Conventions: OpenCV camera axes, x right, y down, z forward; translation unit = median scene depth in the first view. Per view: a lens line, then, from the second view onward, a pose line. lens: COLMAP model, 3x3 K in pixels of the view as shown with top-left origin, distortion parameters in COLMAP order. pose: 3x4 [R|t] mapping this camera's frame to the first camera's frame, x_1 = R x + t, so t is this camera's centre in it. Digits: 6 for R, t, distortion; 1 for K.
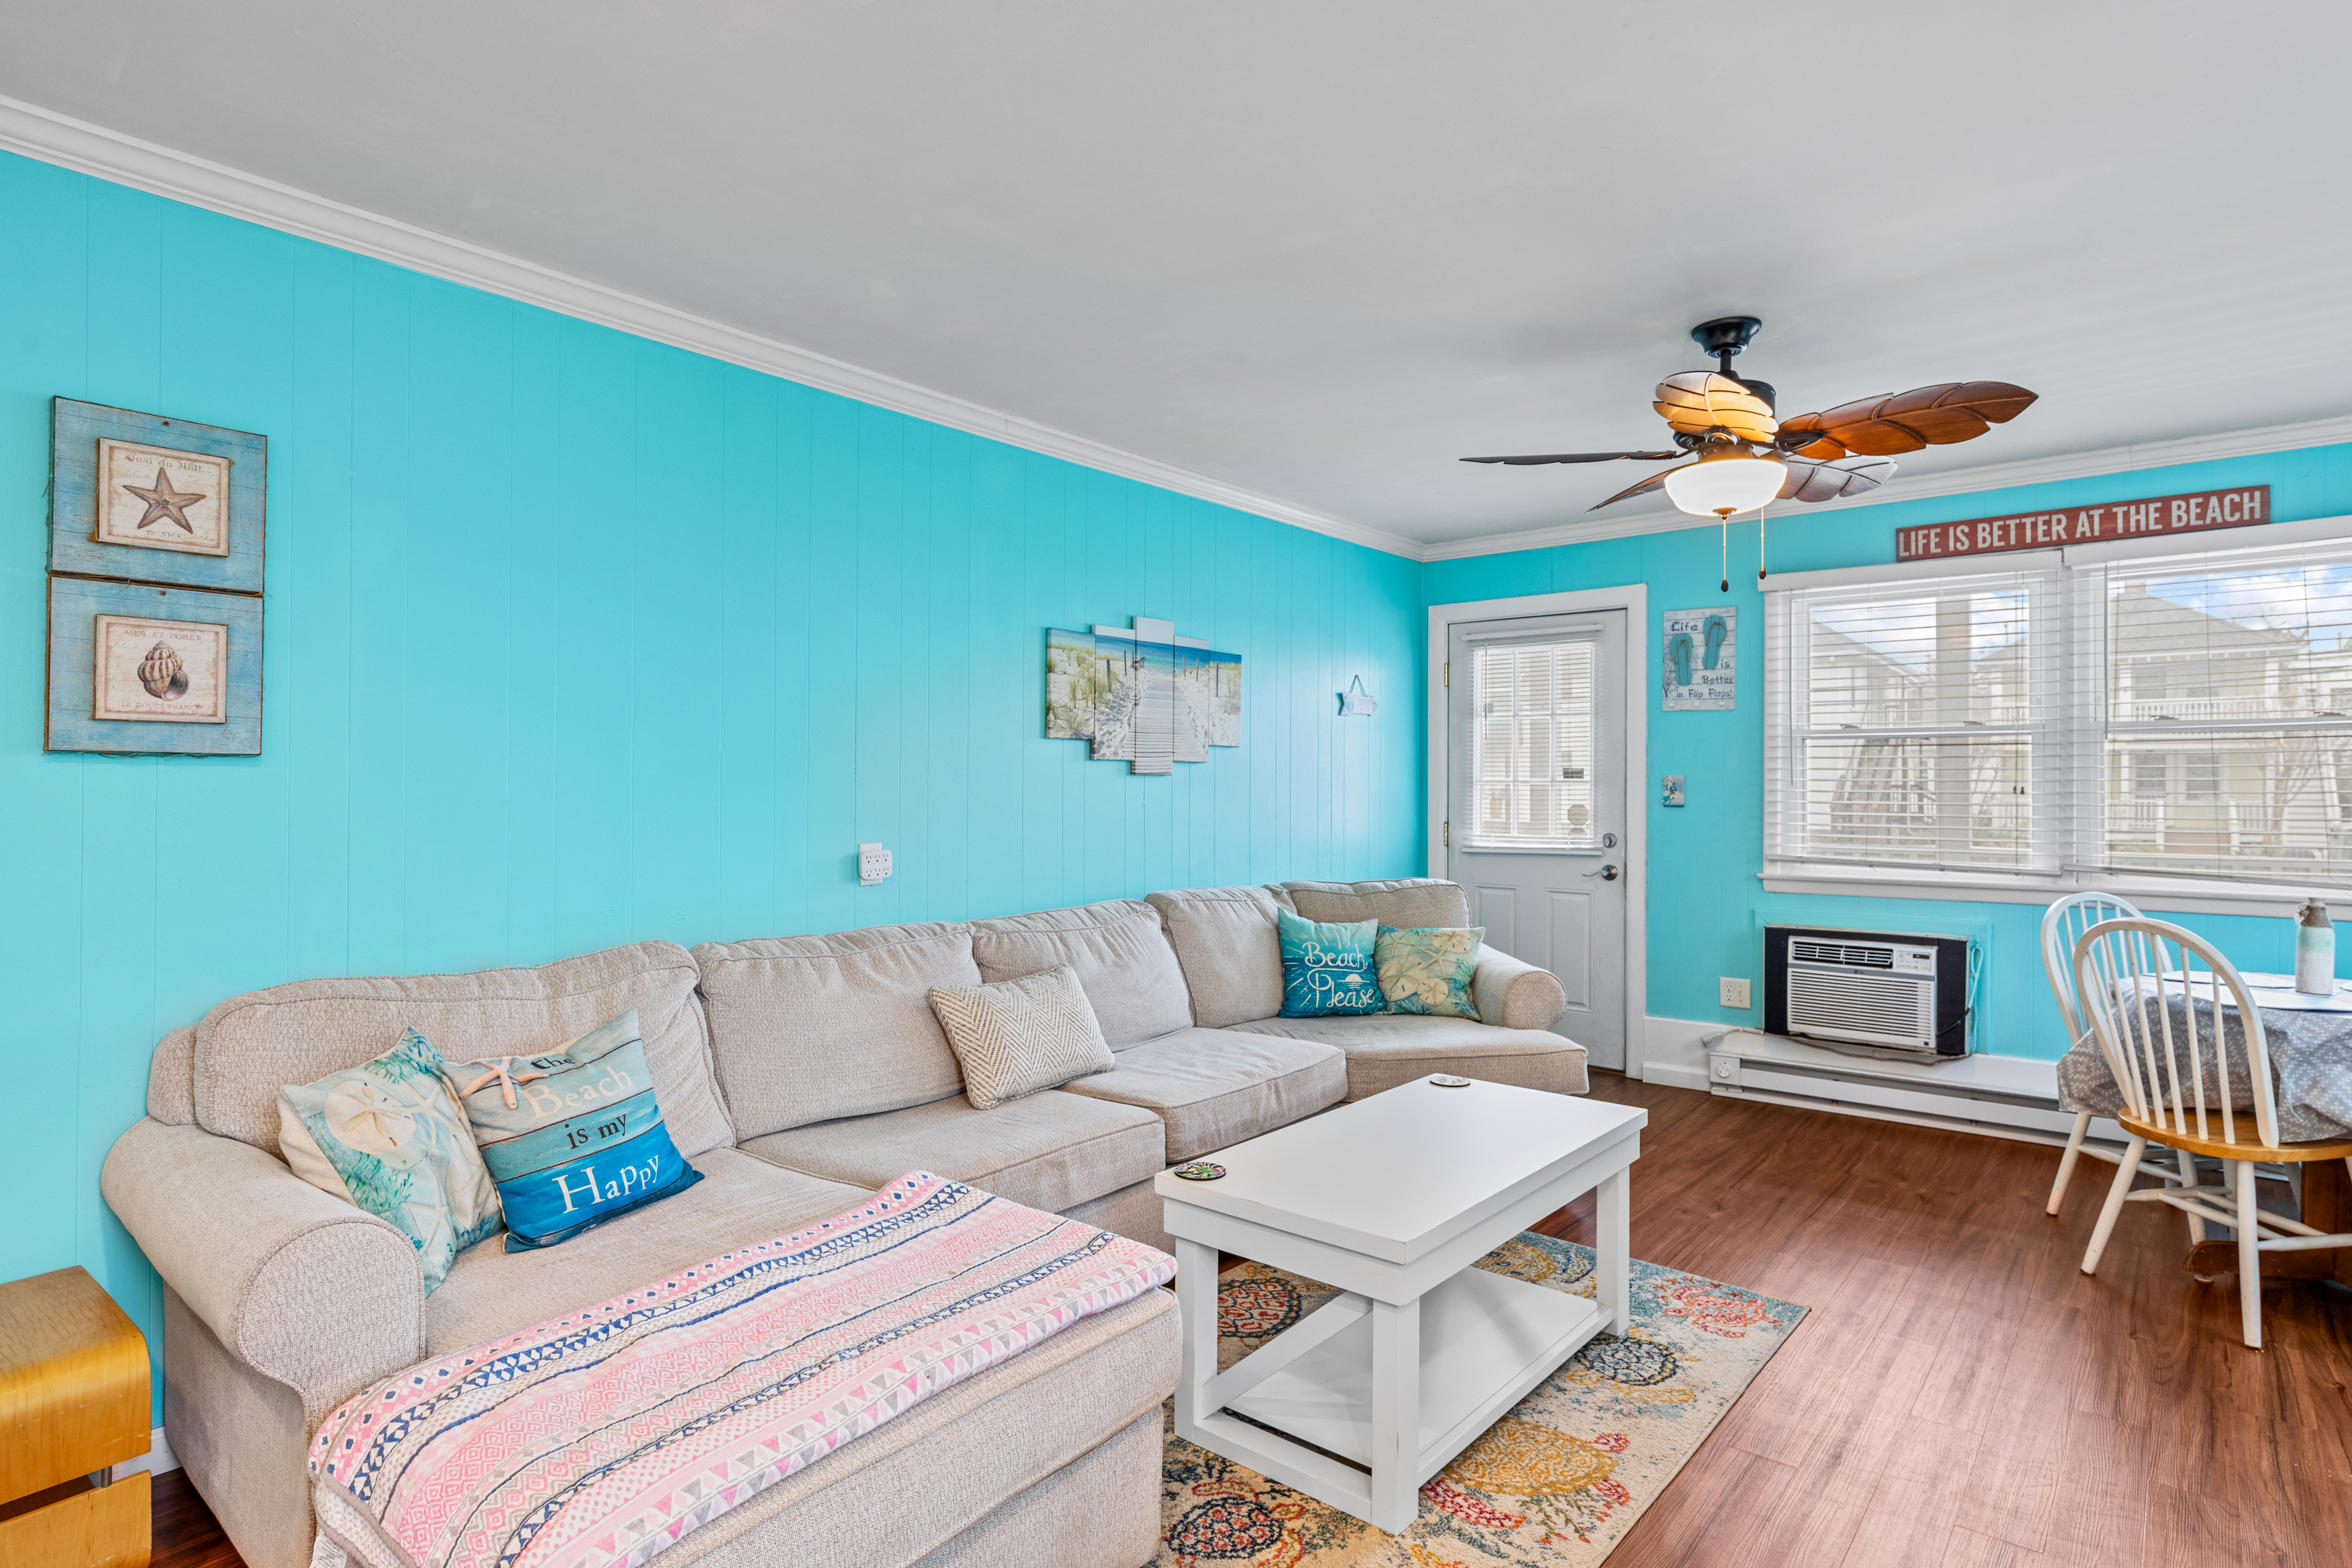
lens RADIAL K [[1278.2, 0, 1169.5], [0, 1278.2, 783.0], [0, 0, 1]] dist [0.004786, 0.002208]
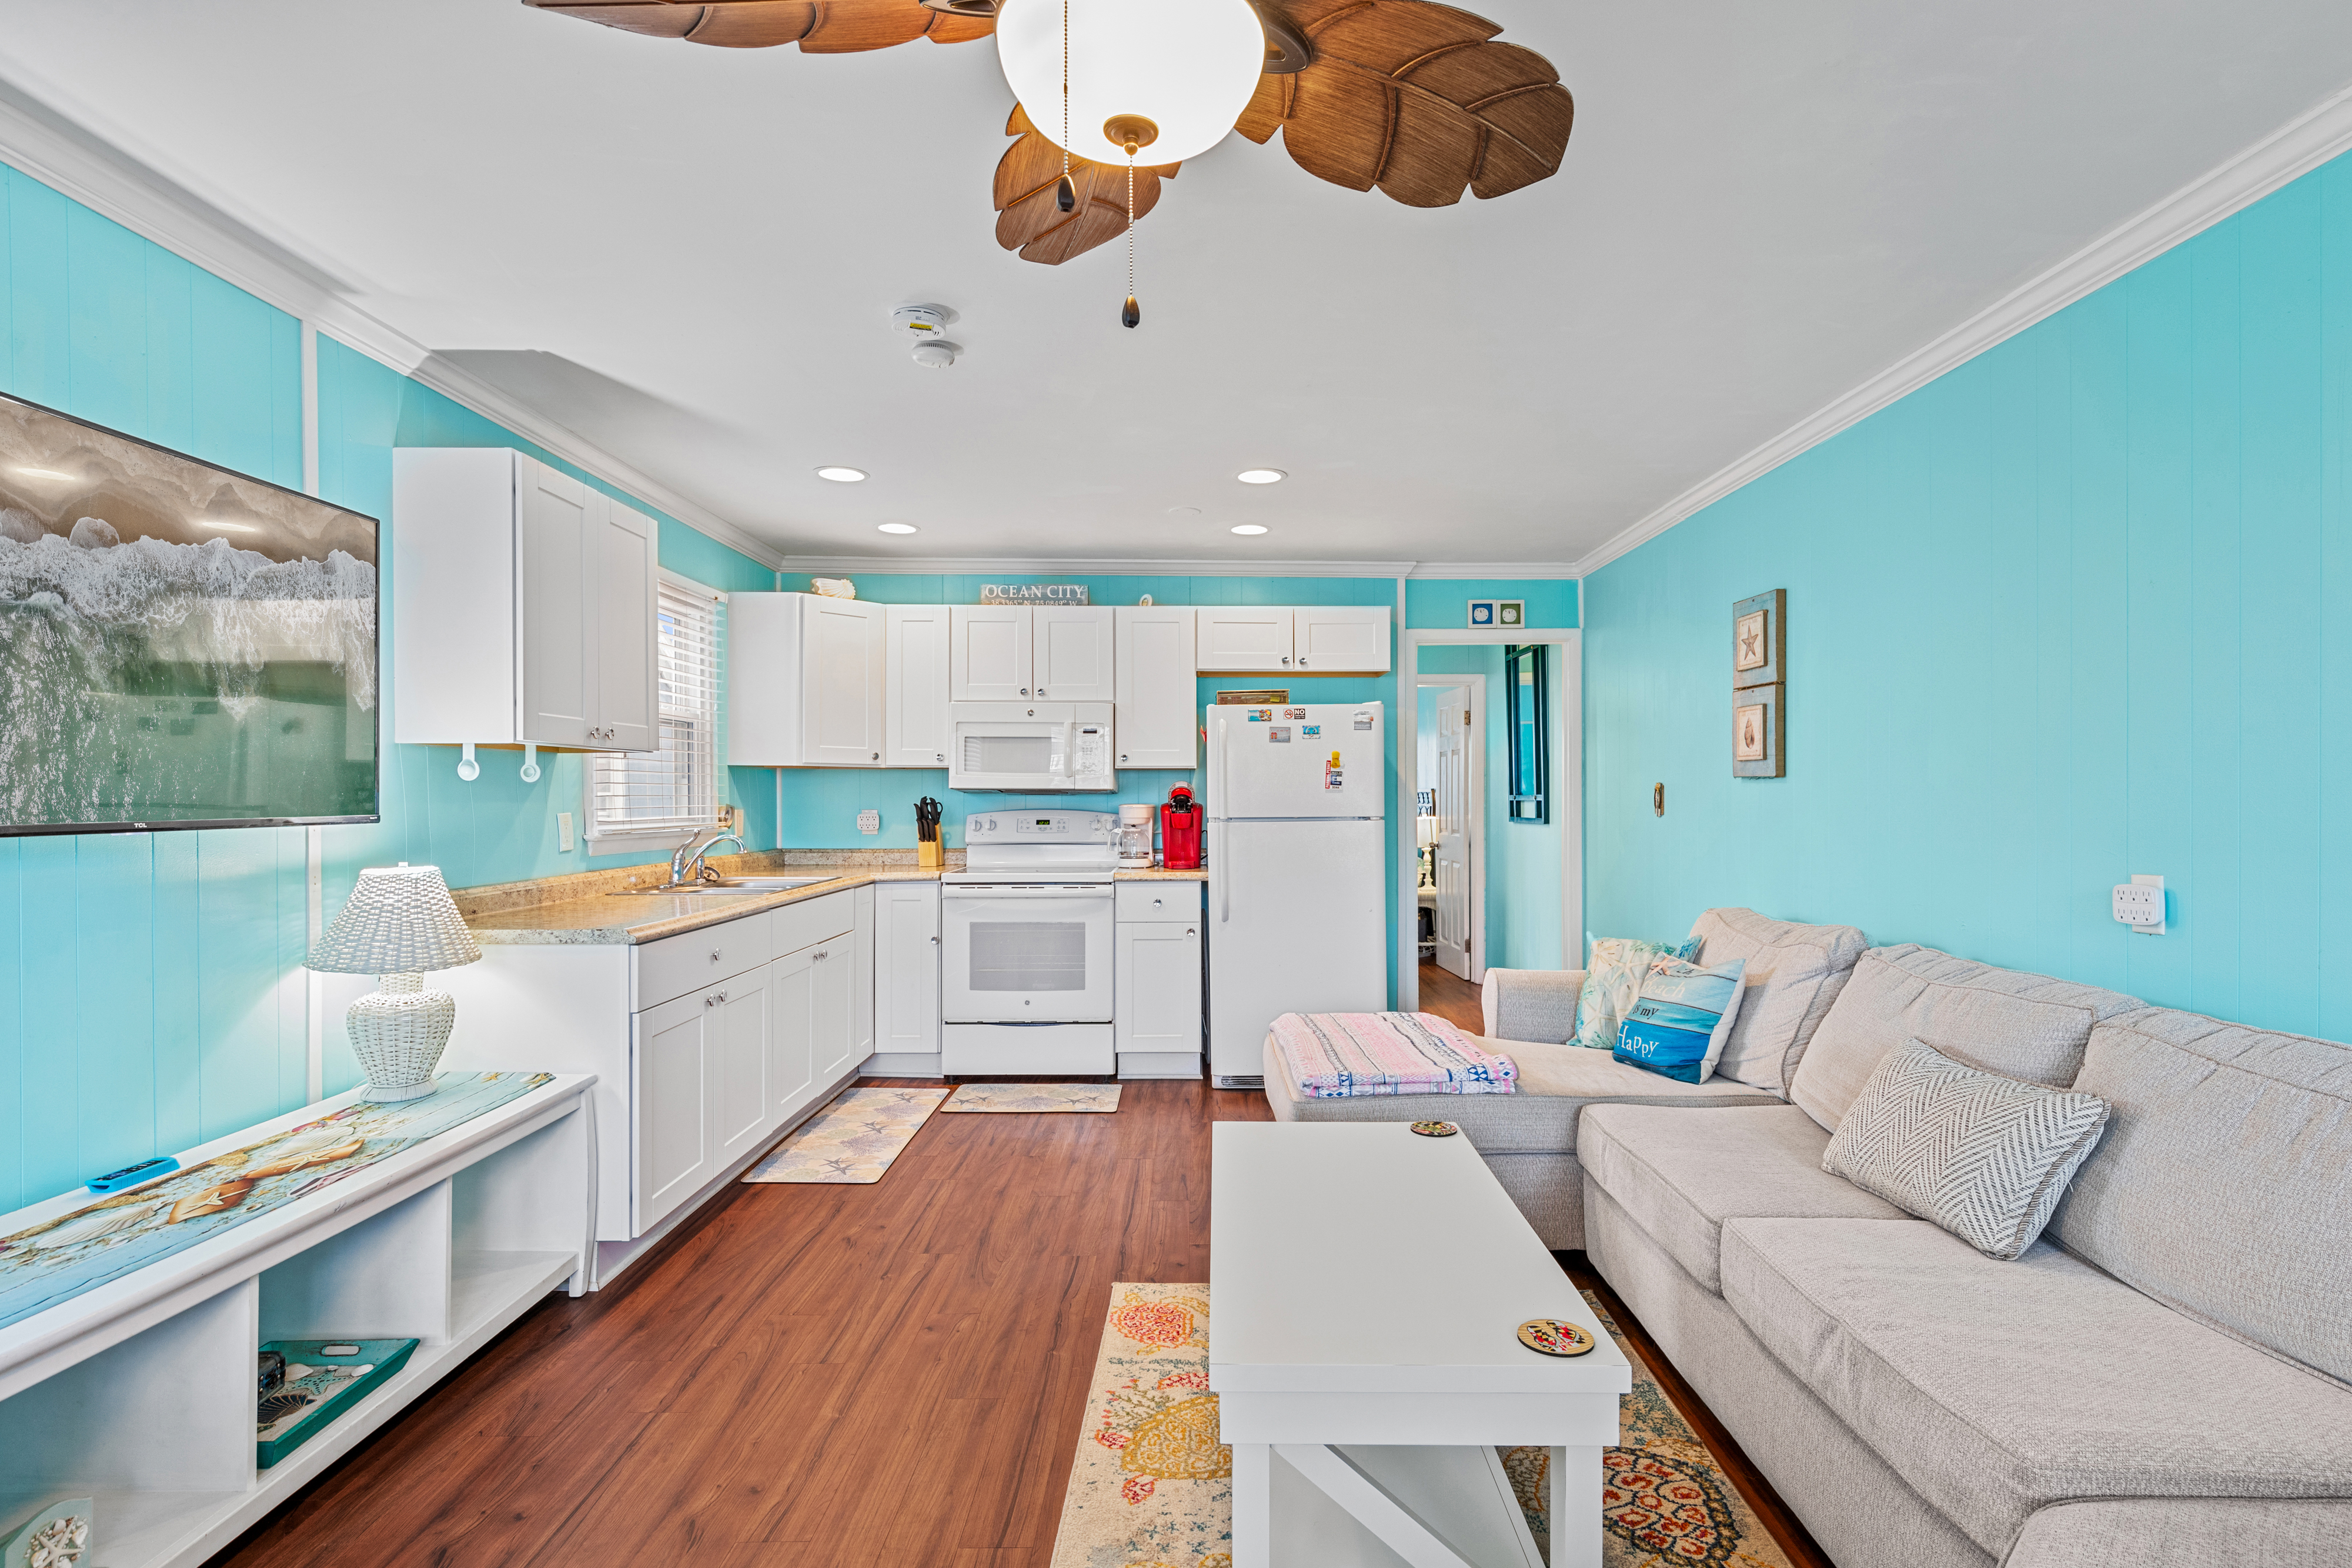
lens RADIAL K [[1185.5, 0, 1219.5], [0, 1185.5, 798.6], [0, 0, 1]] dist [-0.001123, 0.000528]
pose [[-0.767523, -0.001575, -0.641020, 0.939217], [-0.004755, 0.999983, 0.003237, 0.006923], [0.641004, 0.005533, -0.767518, 1.863912]]
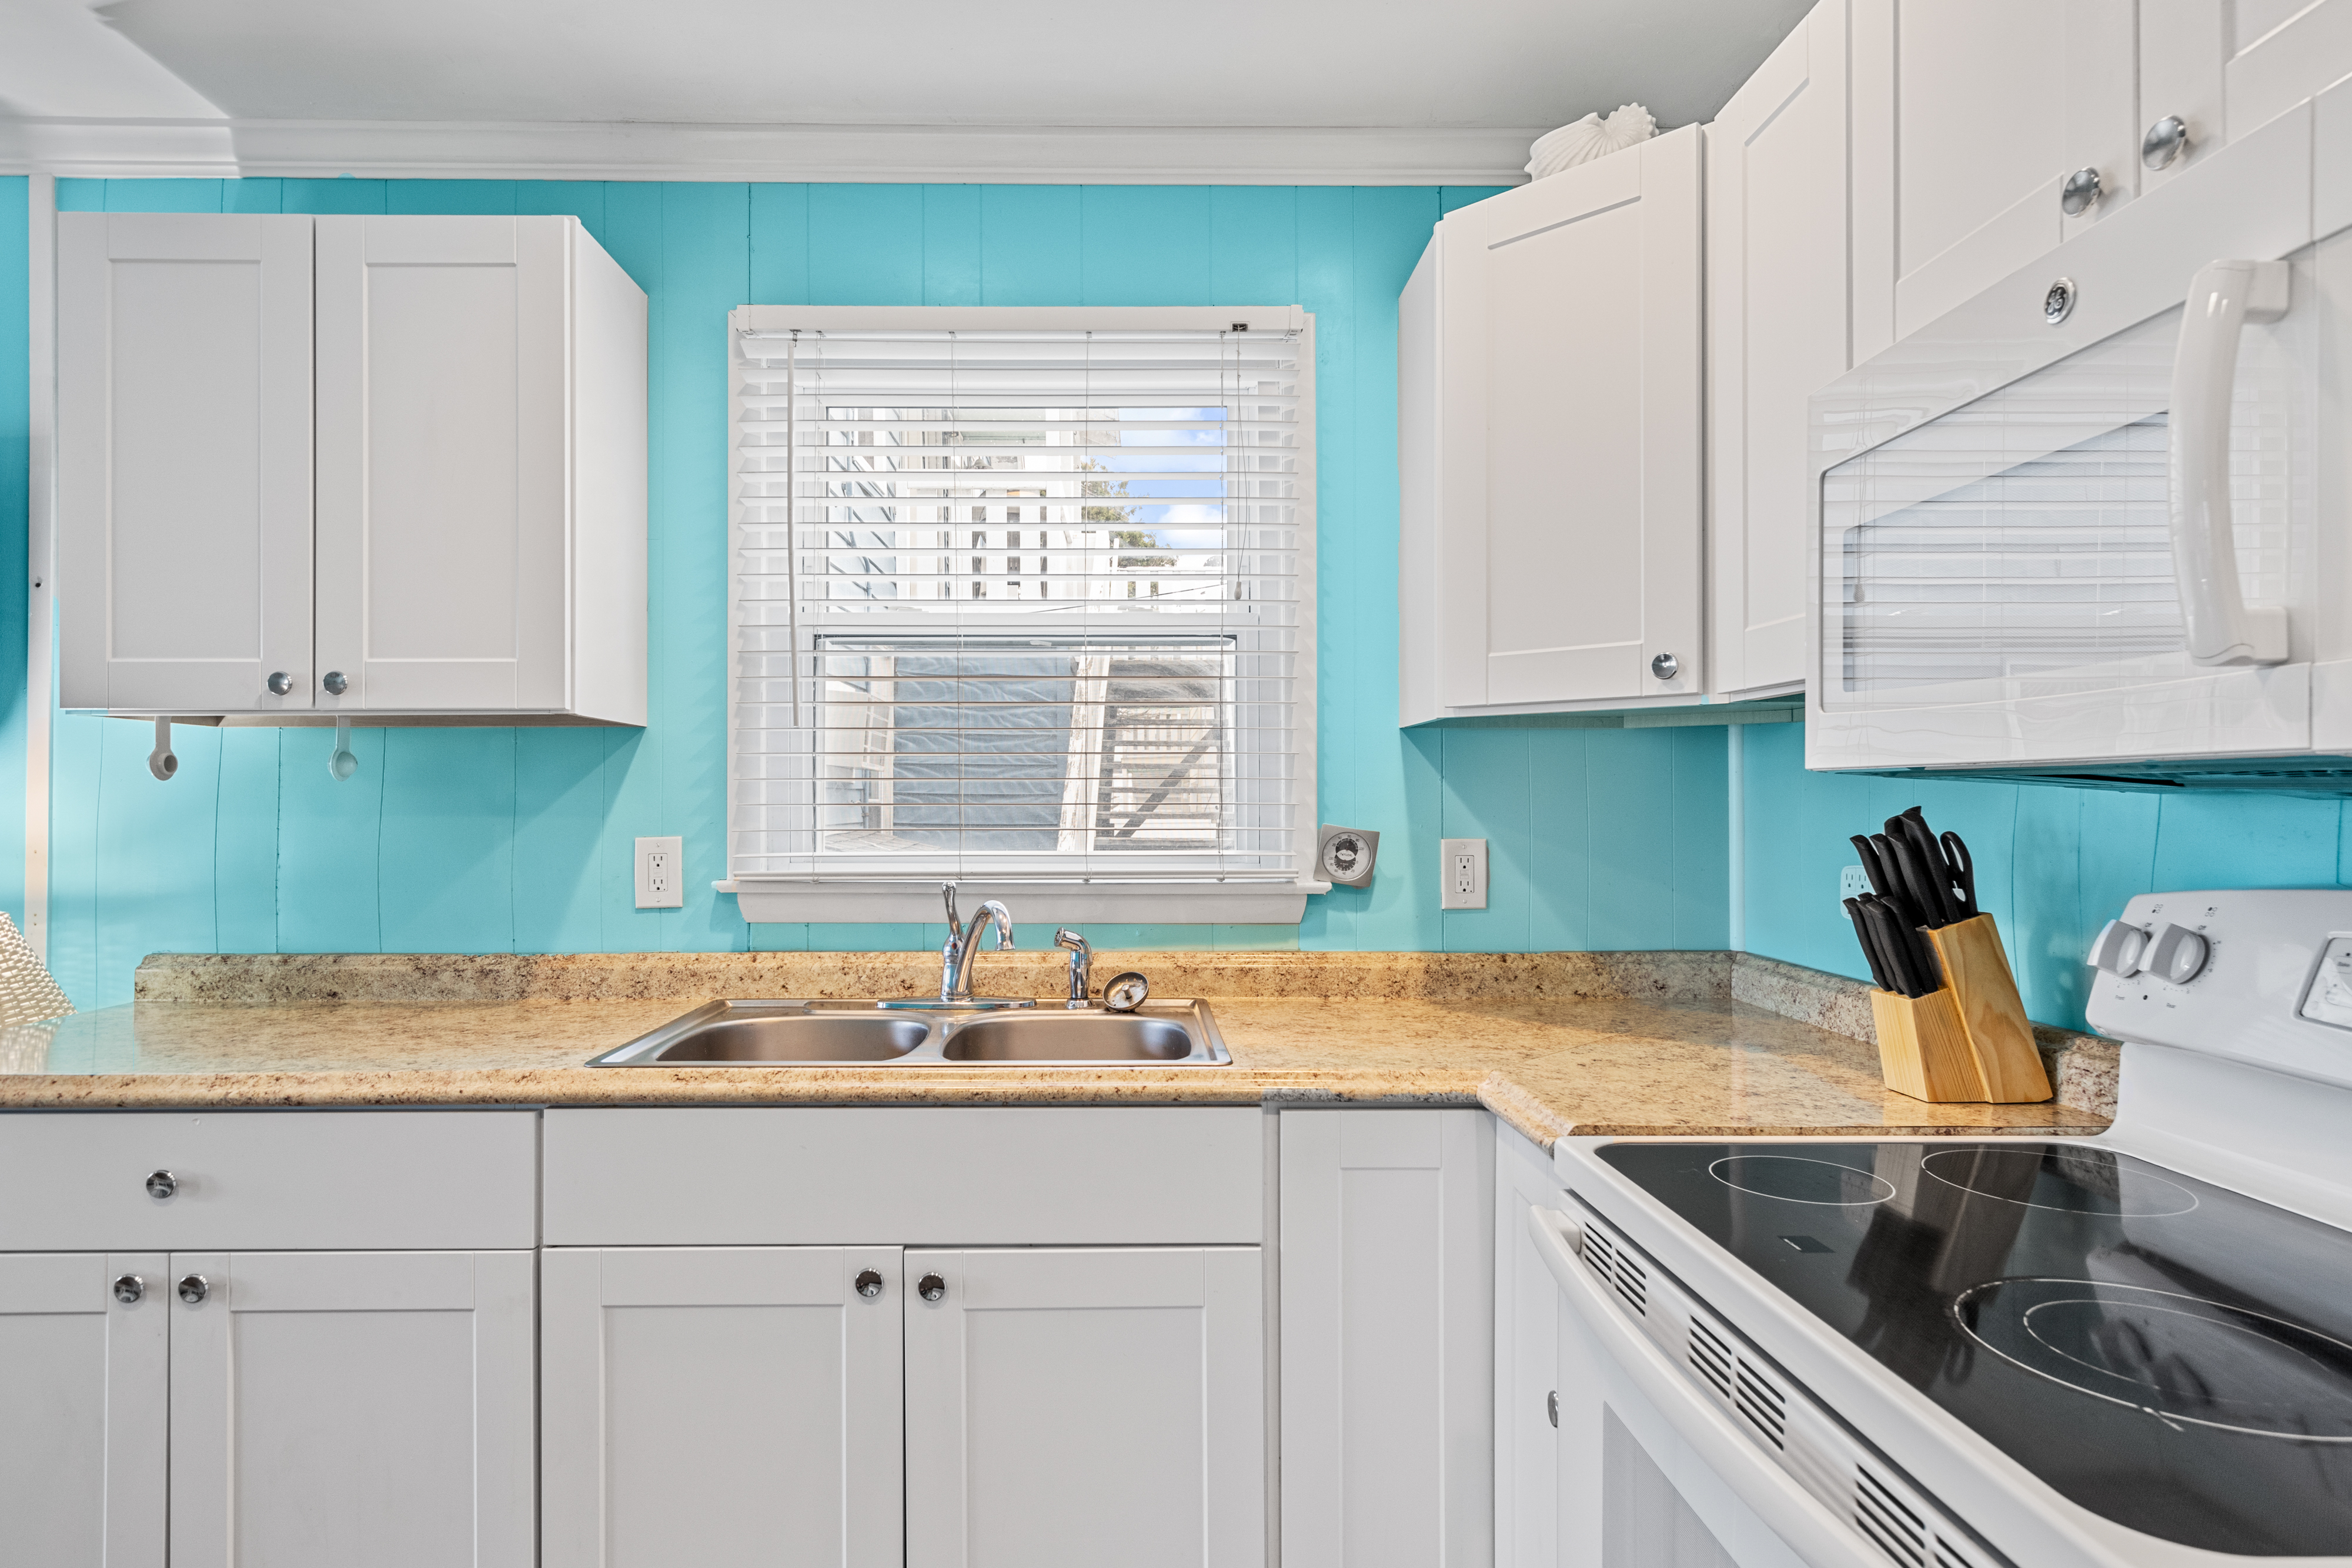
lens RADIAL K [[1278.2, 0, 1156.0], [0, 1278.2, 800.7], [0, 0, 1]] dist [0.004786, 0.002208]
pose [[-0.637555, -0.002210, 0.770401, -0.436319], [0.000905, 0.999993, 0.003618, 0.006849], [-0.770404, 0.003004, -0.637549, 0.285055]]
